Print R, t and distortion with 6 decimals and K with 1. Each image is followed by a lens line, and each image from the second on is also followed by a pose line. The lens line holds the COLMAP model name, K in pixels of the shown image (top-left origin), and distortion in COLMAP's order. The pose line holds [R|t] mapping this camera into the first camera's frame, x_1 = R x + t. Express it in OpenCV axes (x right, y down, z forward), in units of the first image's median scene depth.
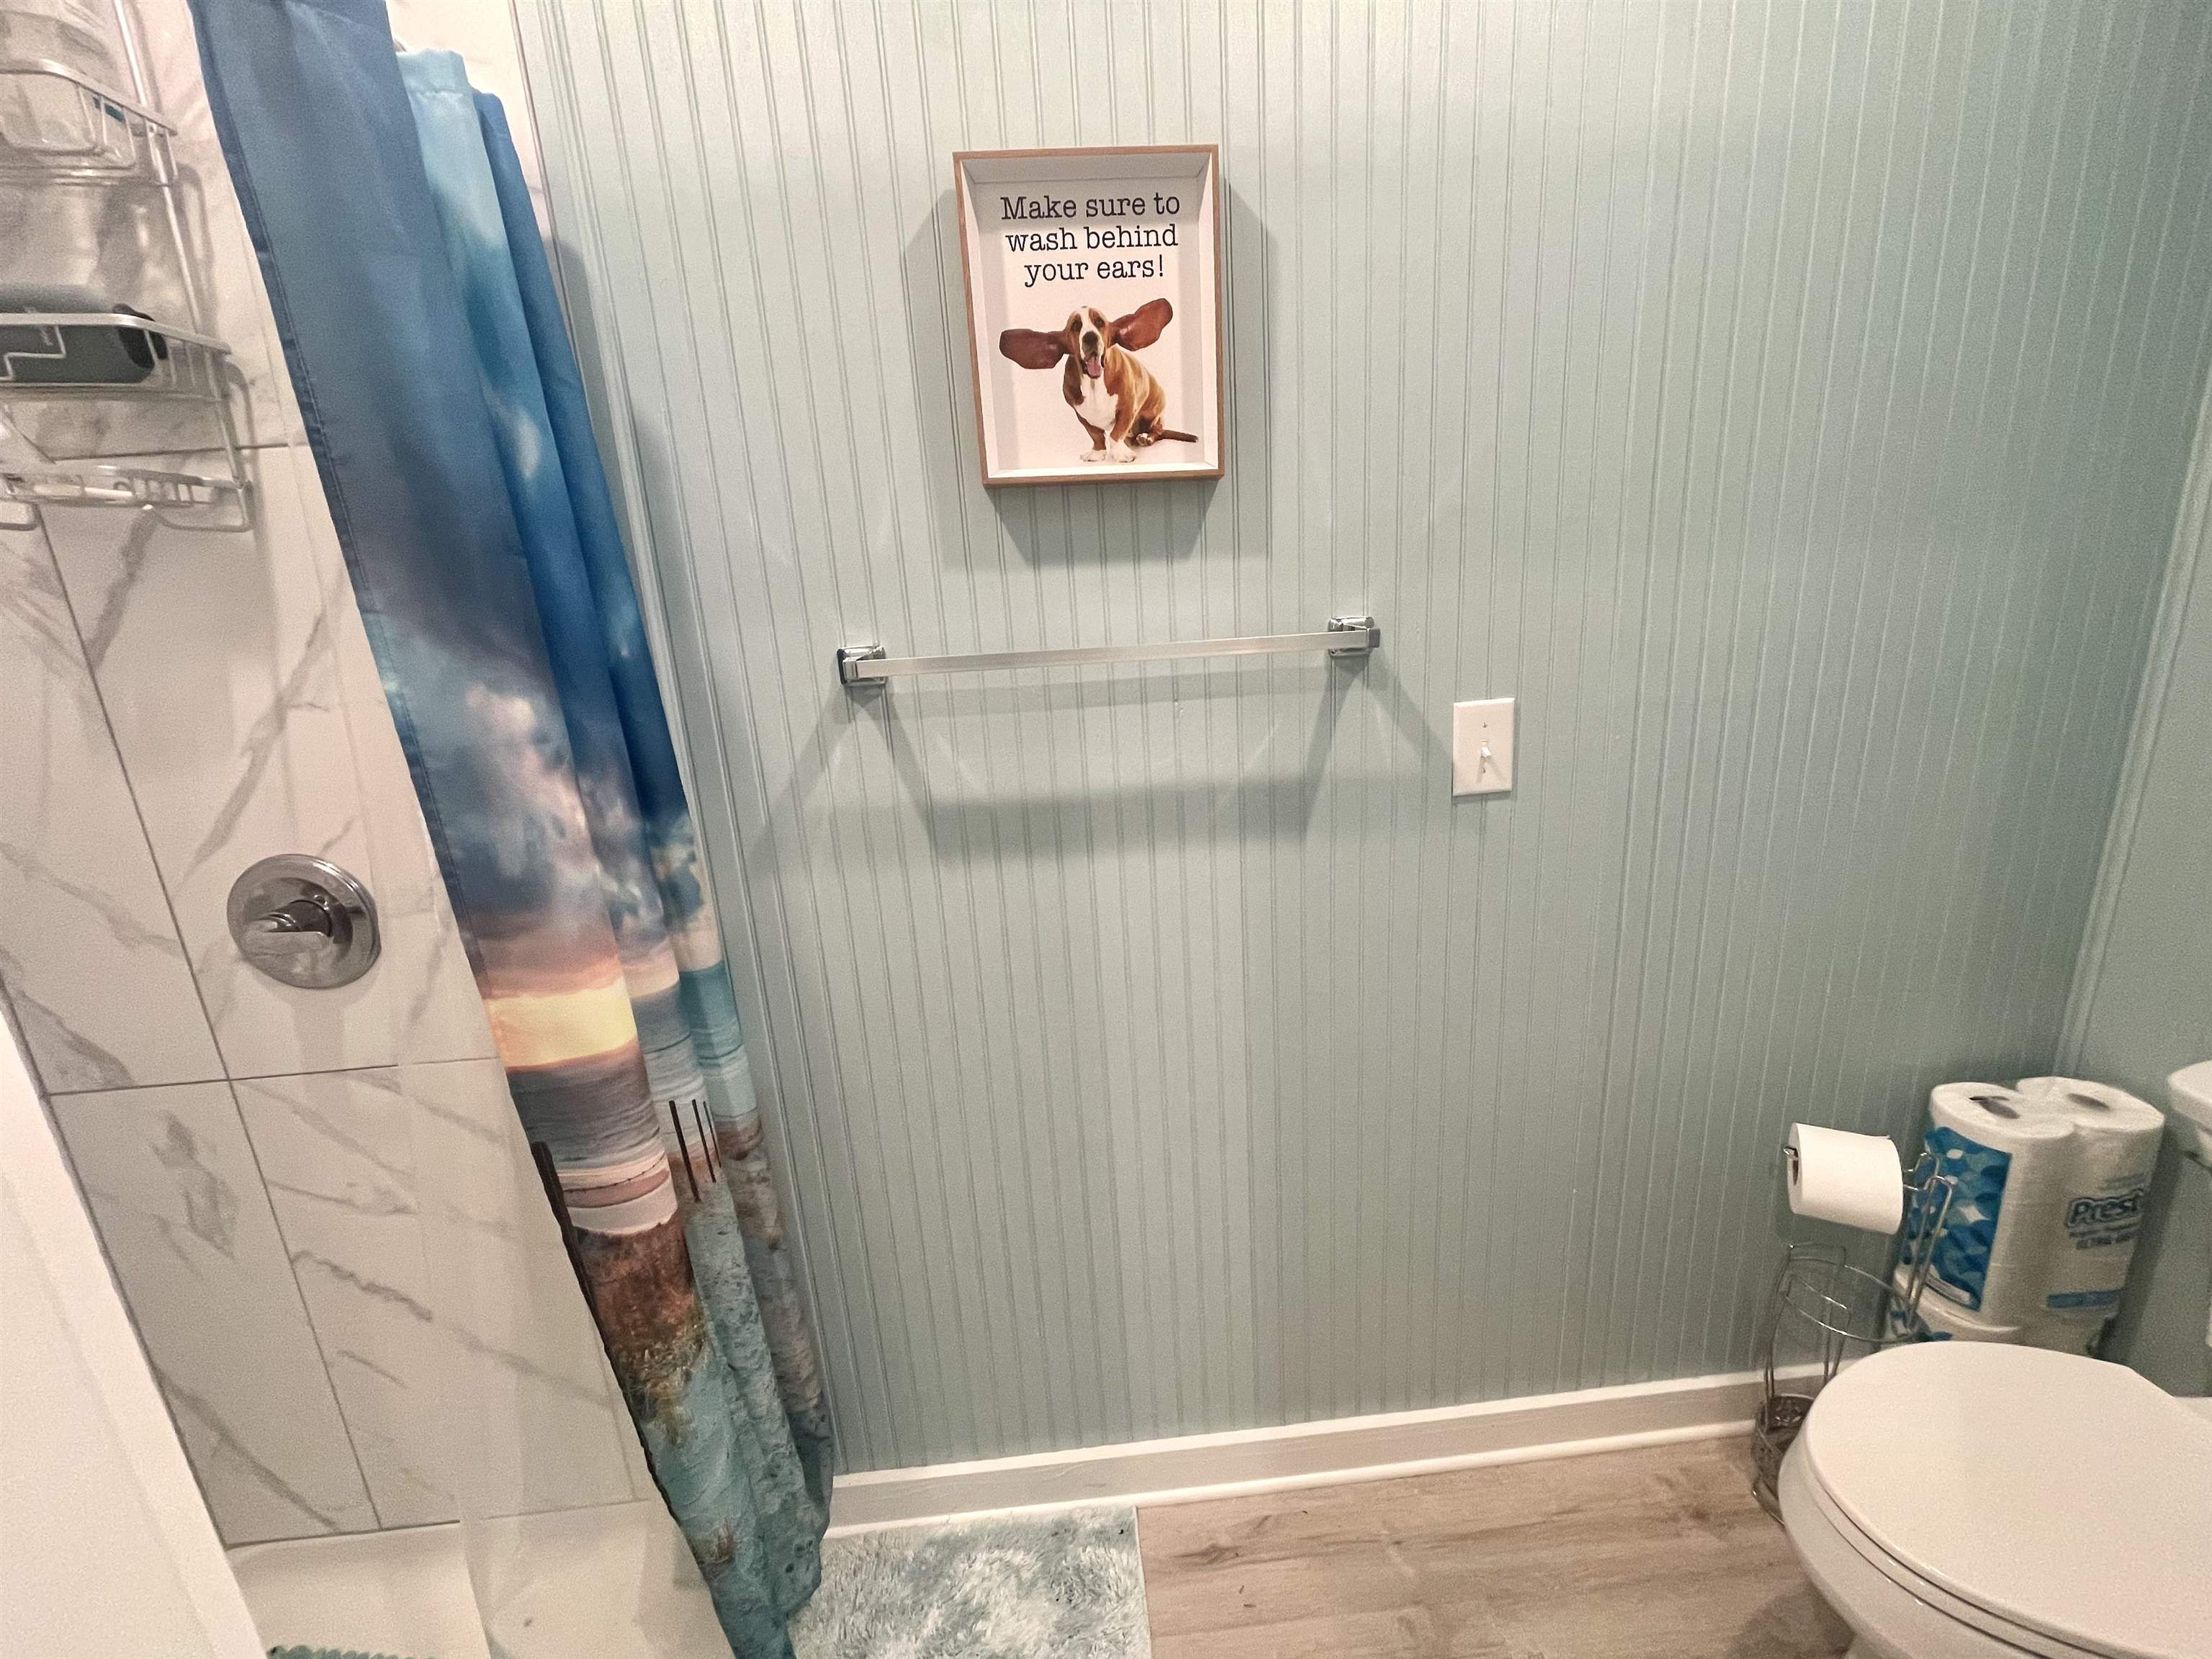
lens RADIAL K [[881.2, 0, 1107.6], [0, 881.2, 827.8], [0, 0, 1]] dist [0.001326, -0.001597]
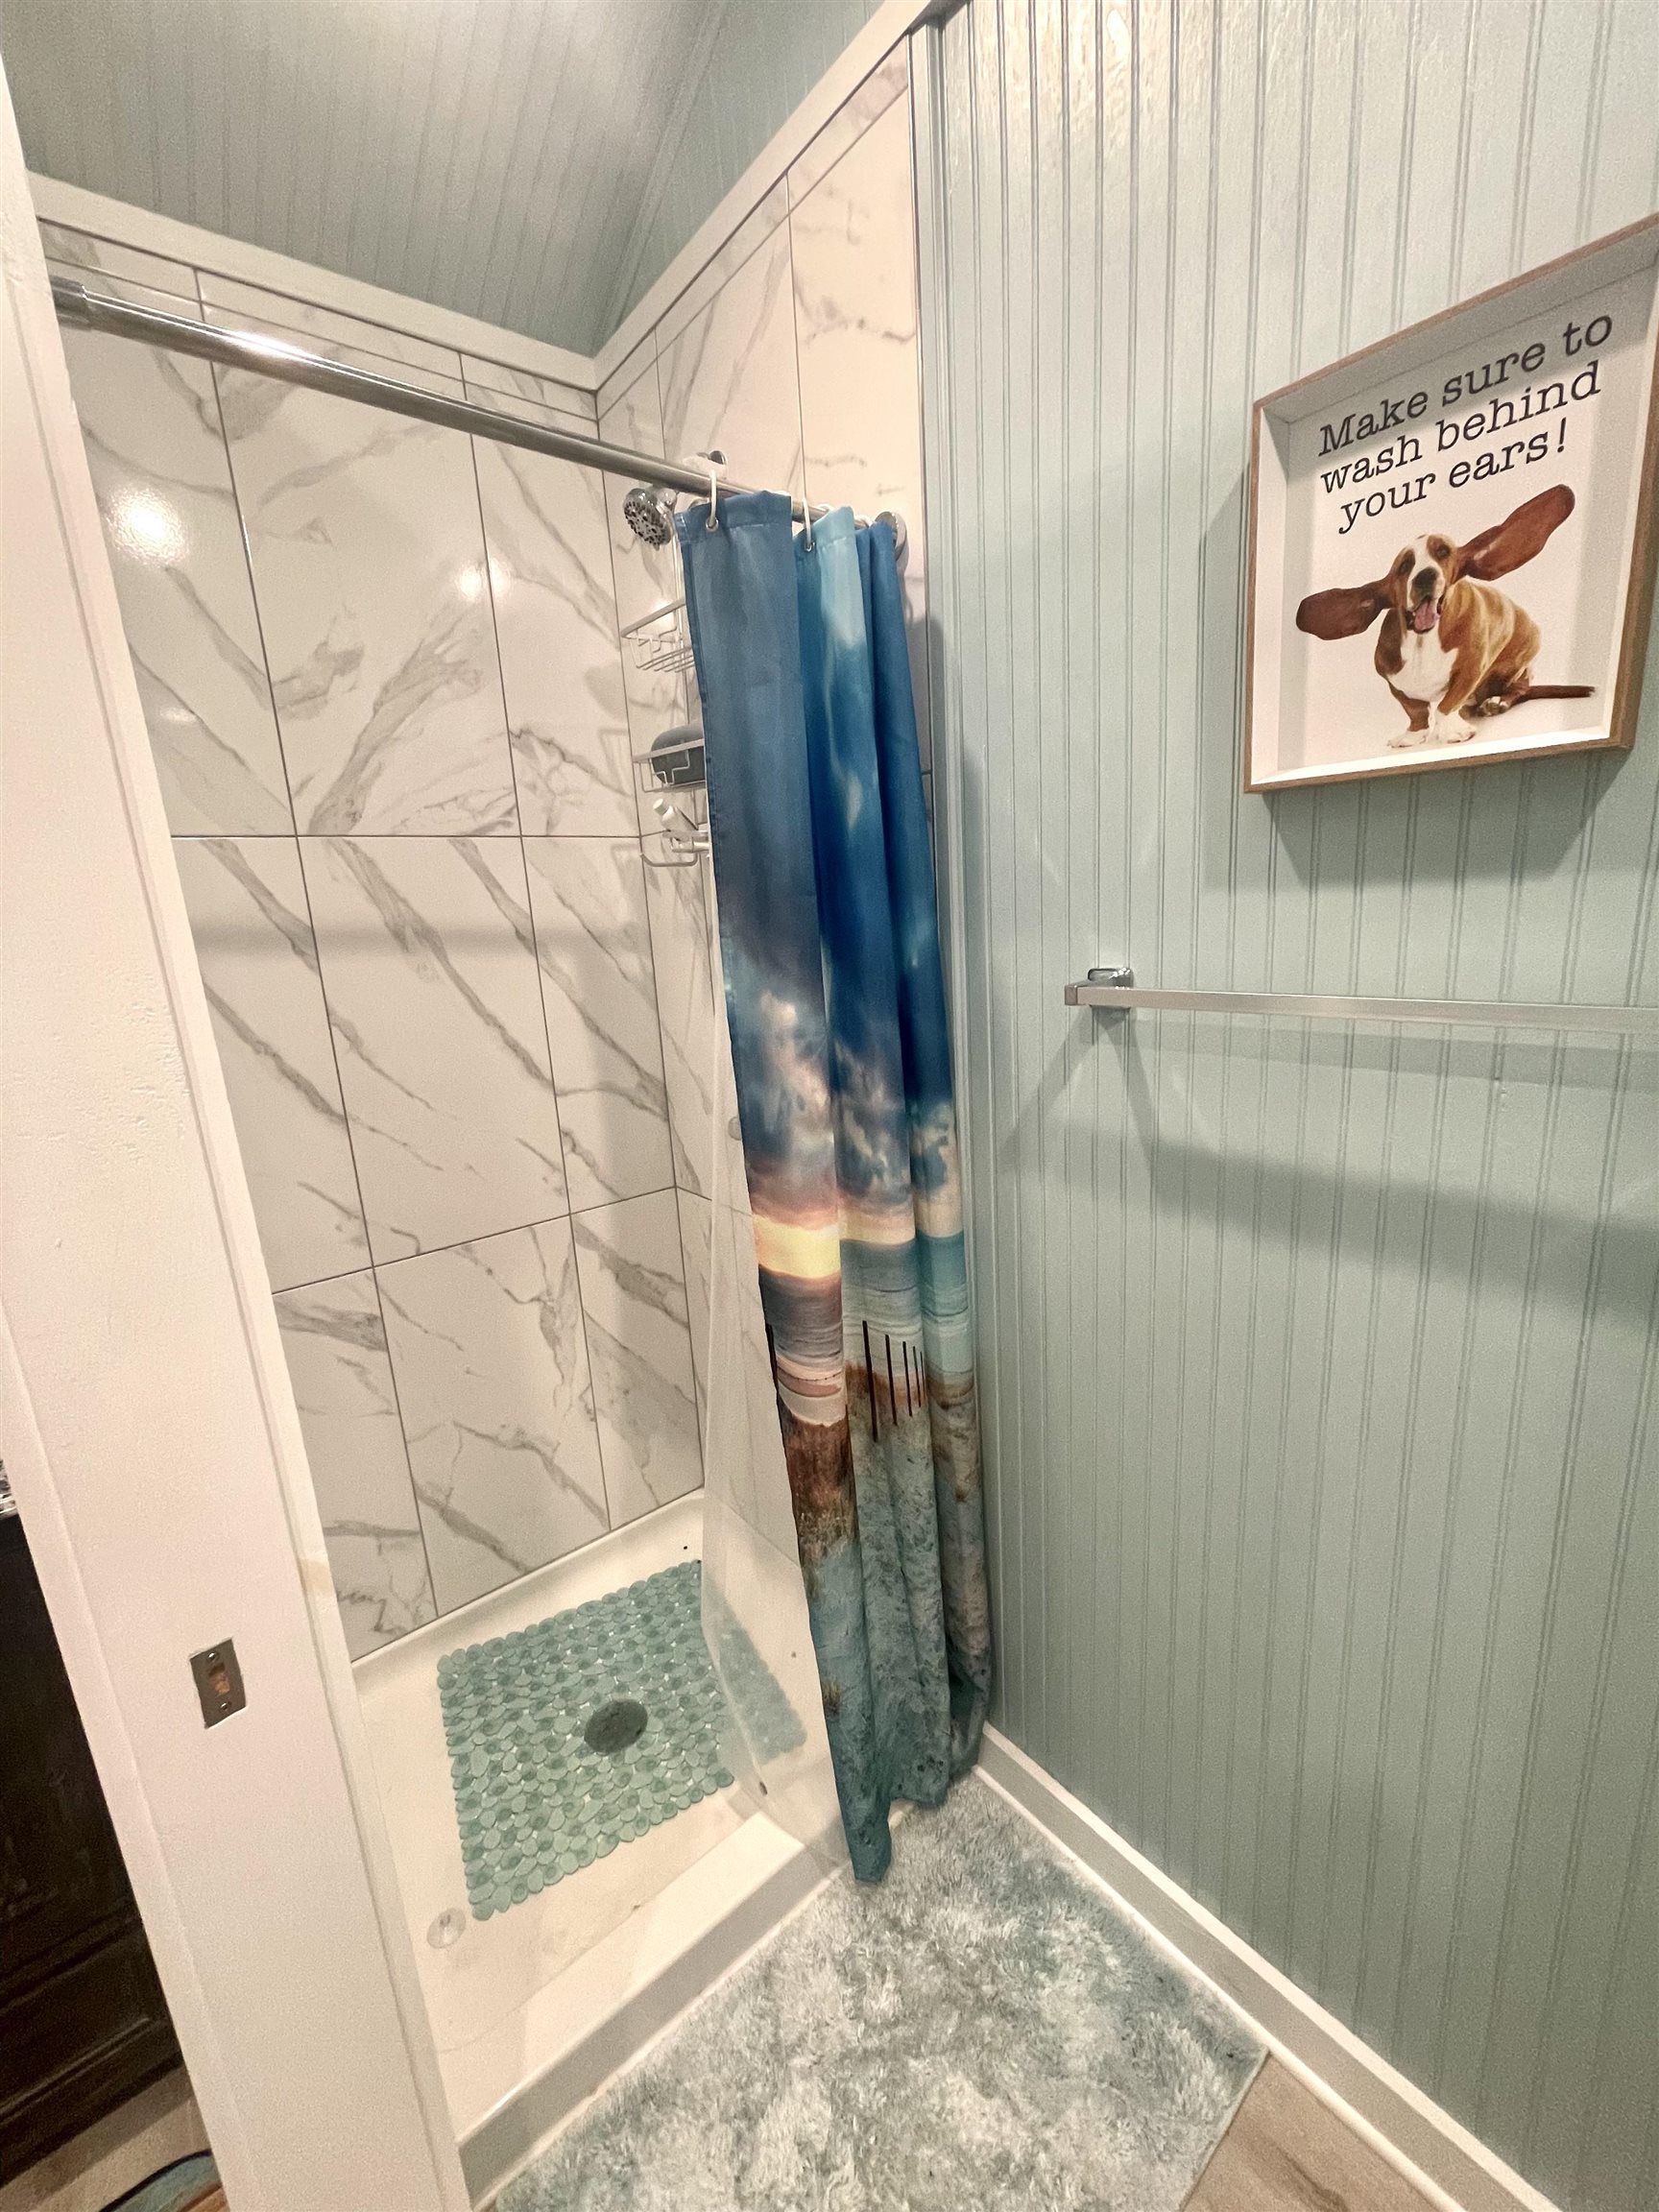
lens RADIAL K [[881.2, 0, 834.2], [0, 881.2, 1099.0], [0, 0, 1]] dist [0.001326, -0.001597]
pose [[0.582390, 0.199941, -0.787937, 0.346795], [-0.172552, 0.977598, 0.120529, -0.137079], [0.794385, 0.065765, 0.603844, 0.201192]]
